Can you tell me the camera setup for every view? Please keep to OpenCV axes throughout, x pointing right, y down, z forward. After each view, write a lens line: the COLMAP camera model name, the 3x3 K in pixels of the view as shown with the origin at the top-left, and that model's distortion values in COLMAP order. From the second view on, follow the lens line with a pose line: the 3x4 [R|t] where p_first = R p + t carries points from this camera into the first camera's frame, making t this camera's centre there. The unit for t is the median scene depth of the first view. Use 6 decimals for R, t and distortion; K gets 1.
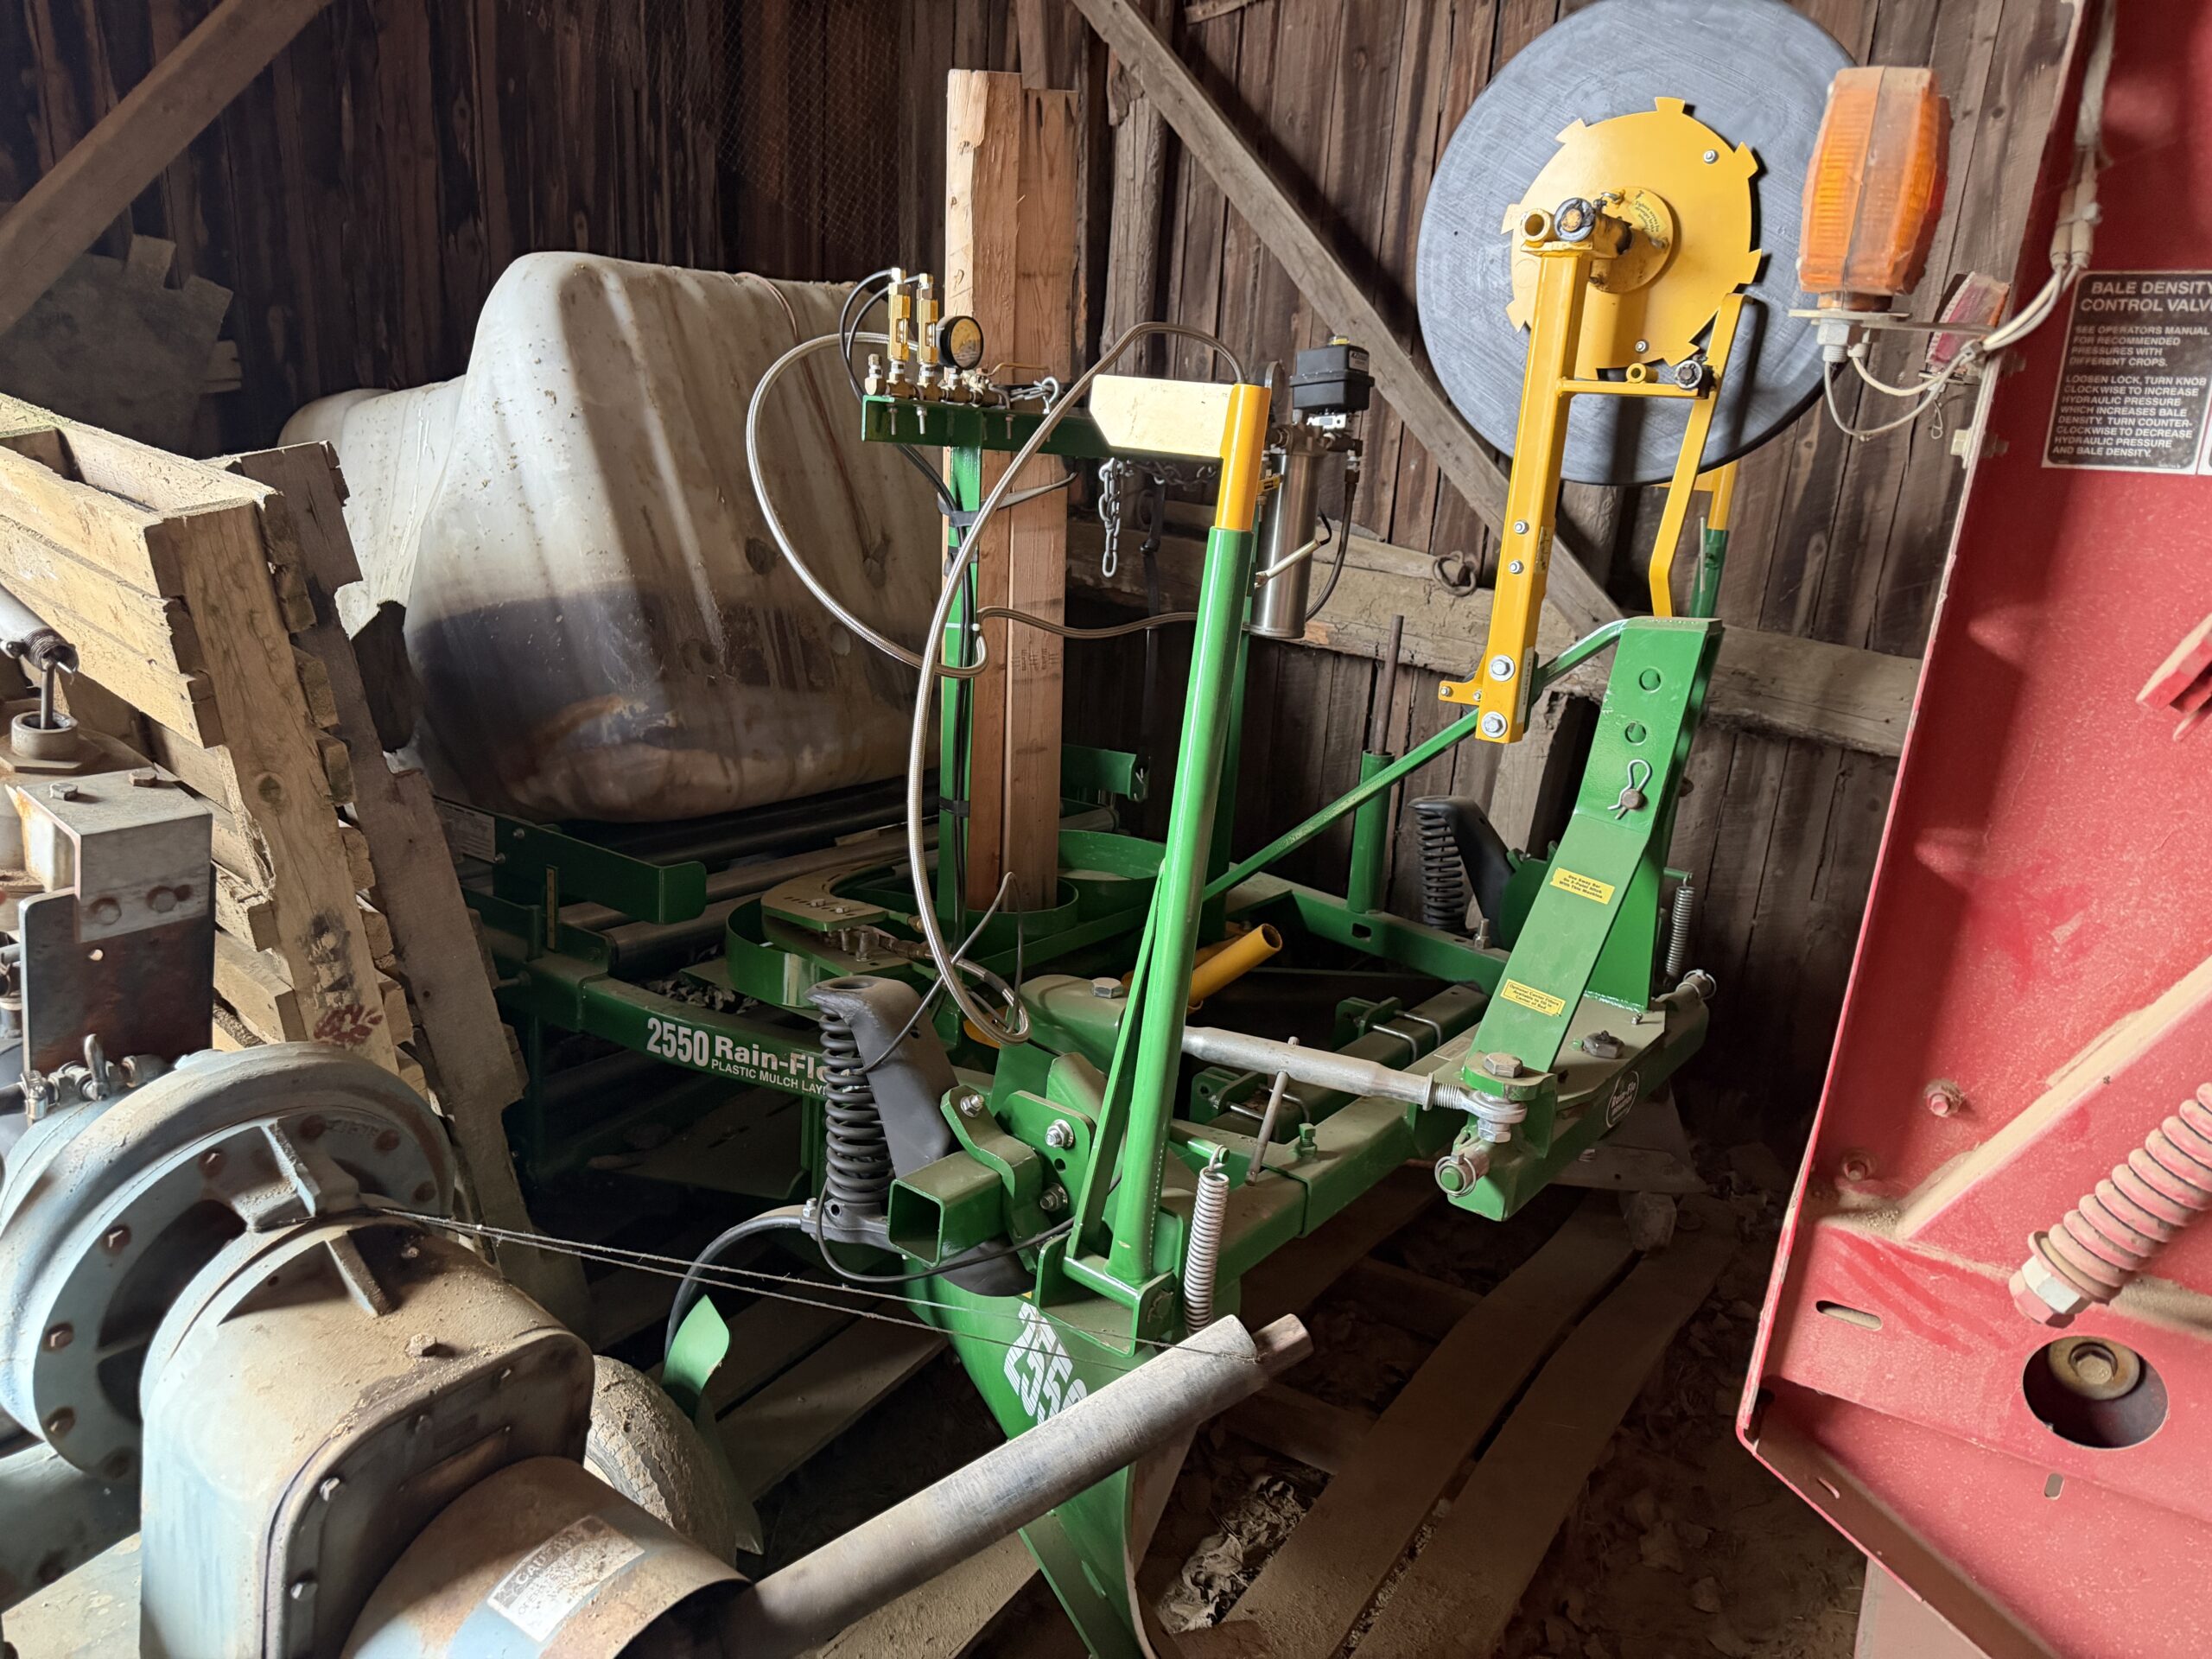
lens RADIAL K [[1569.9, 0, 1078.5], [0, 1569.9, 855.8], [0, 0, 1]] dist [0.097121, -0.128753]
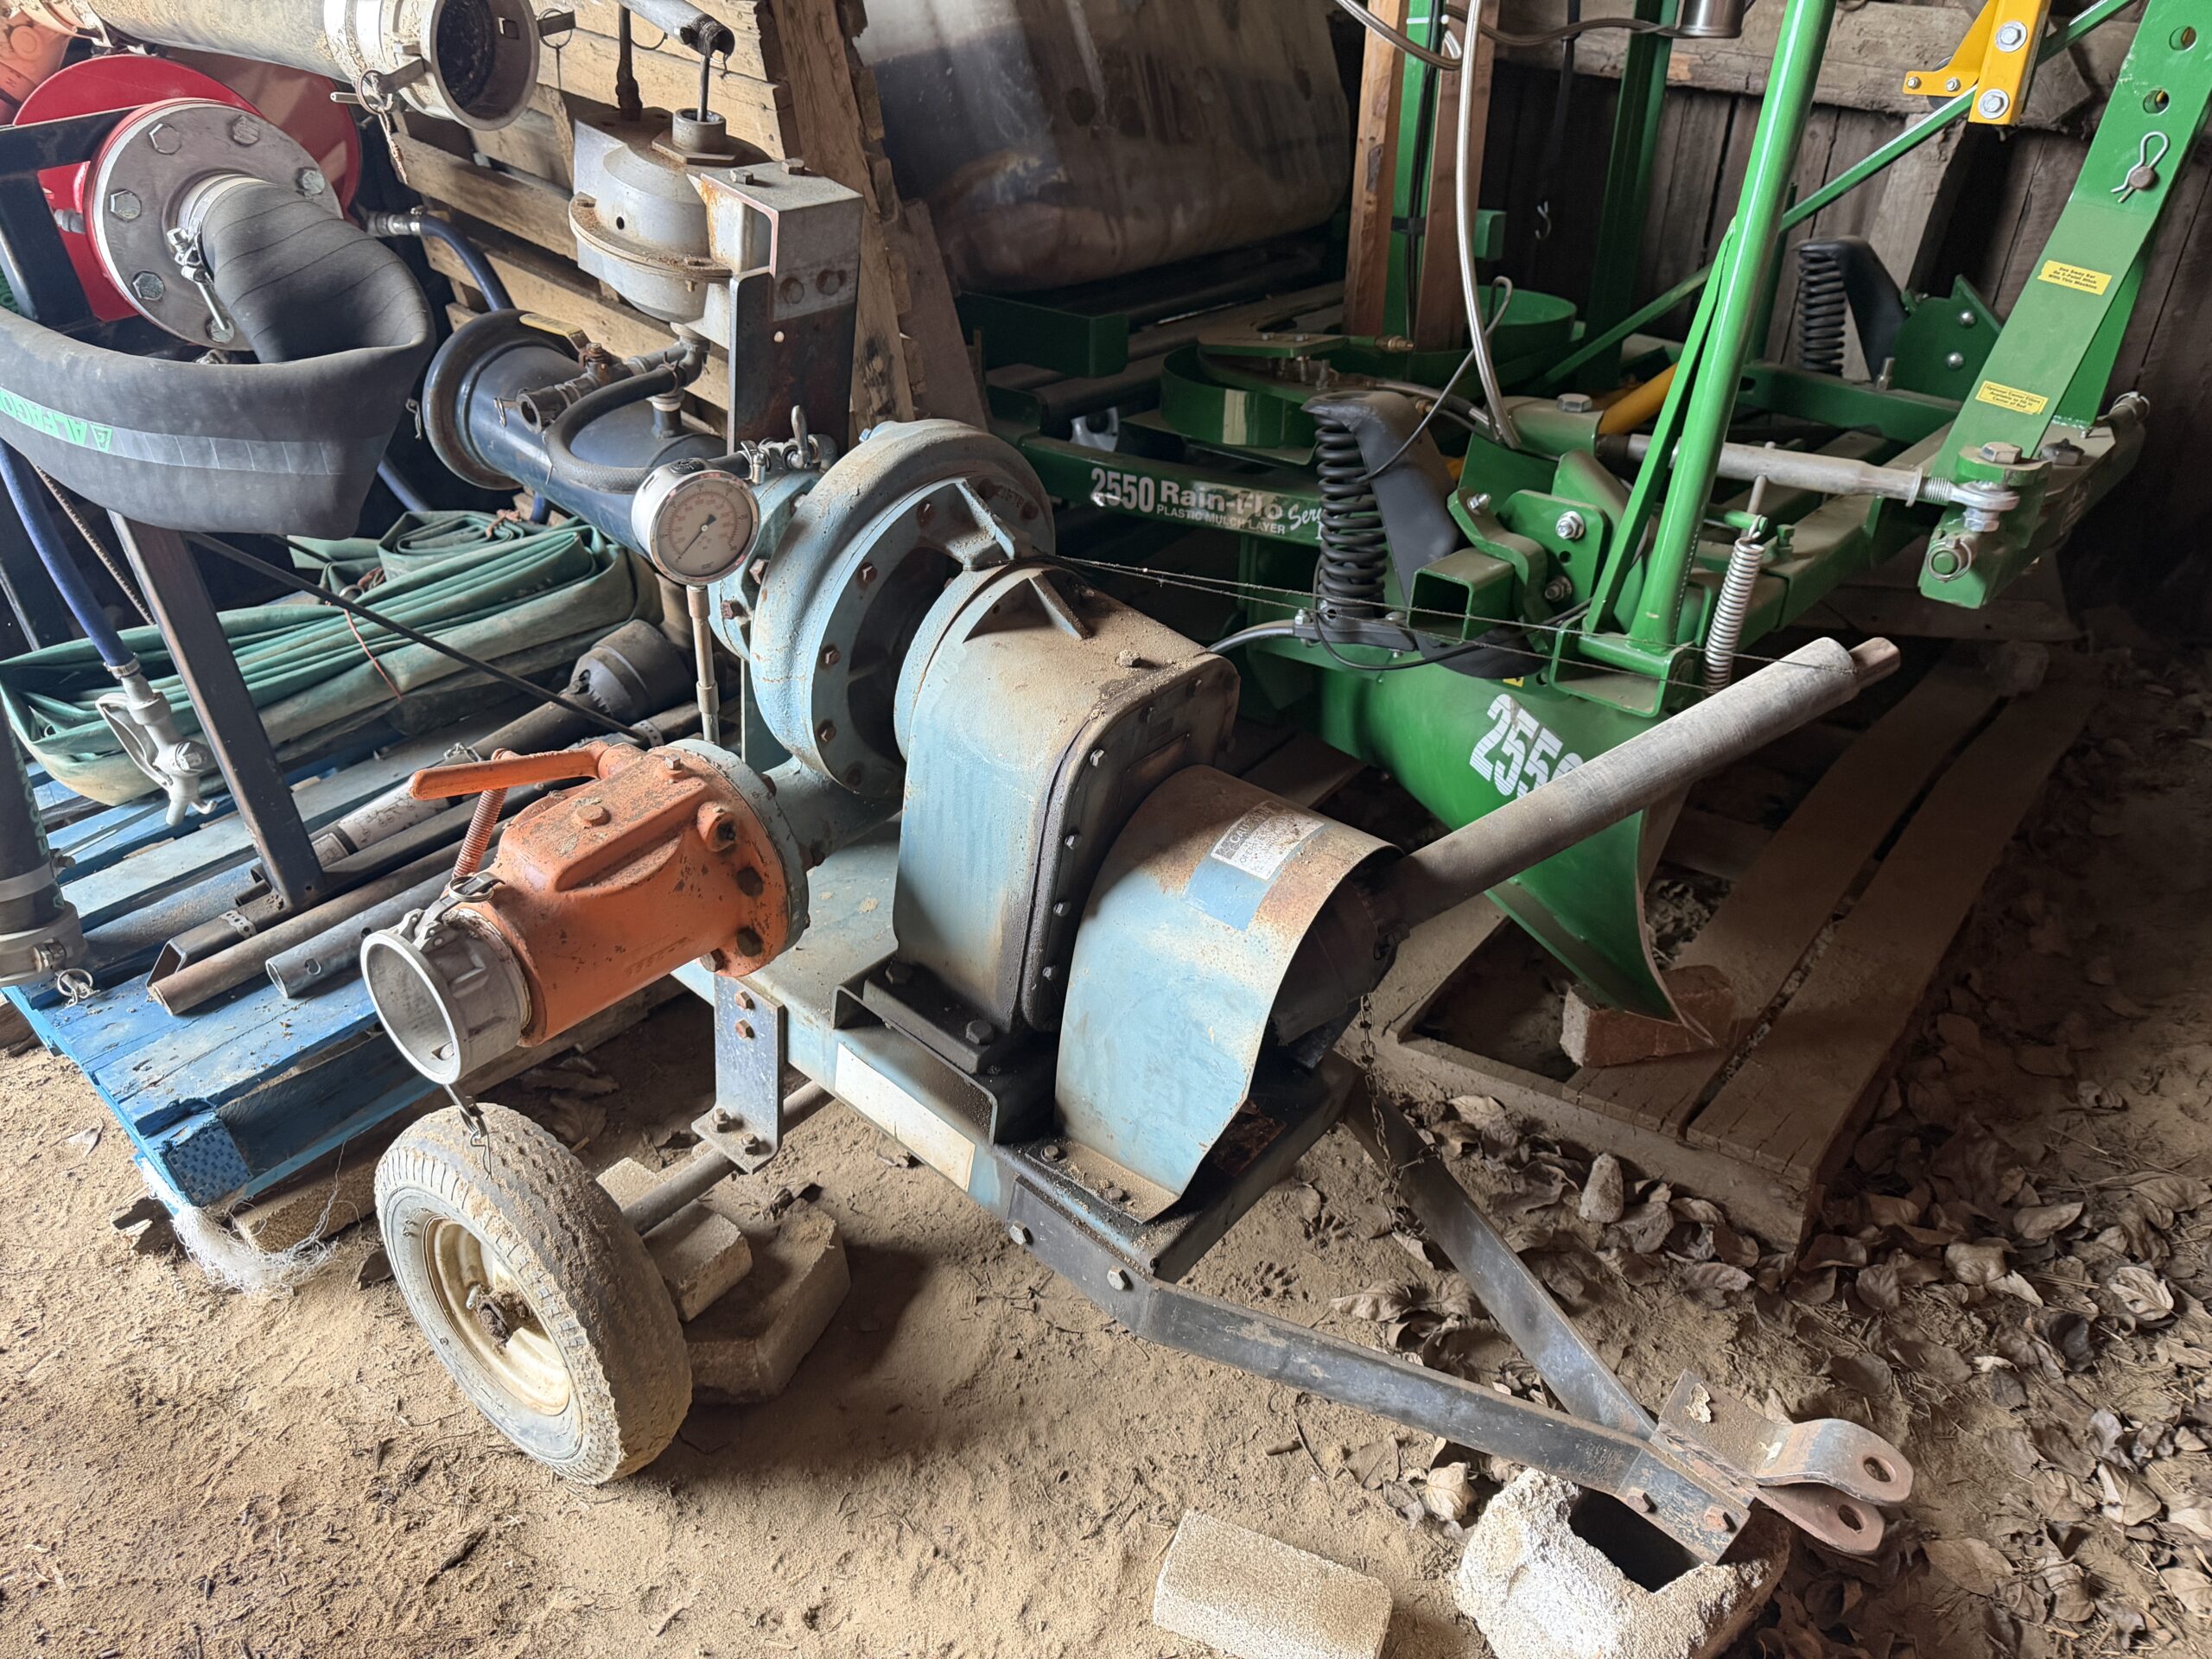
lens RADIAL K [[1569.9, 0, 1078.5], [0, 1569.9, 855.8], [0, 0, 1]] dist [0.097121, -0.128753]
pose [[0.994837, -0.009850, -0.101006, -0.214234], [0.036146, 0.964402, 0.261959, 0.091372], [0.094830, -0.264257, 0.959779, -0.098637]]
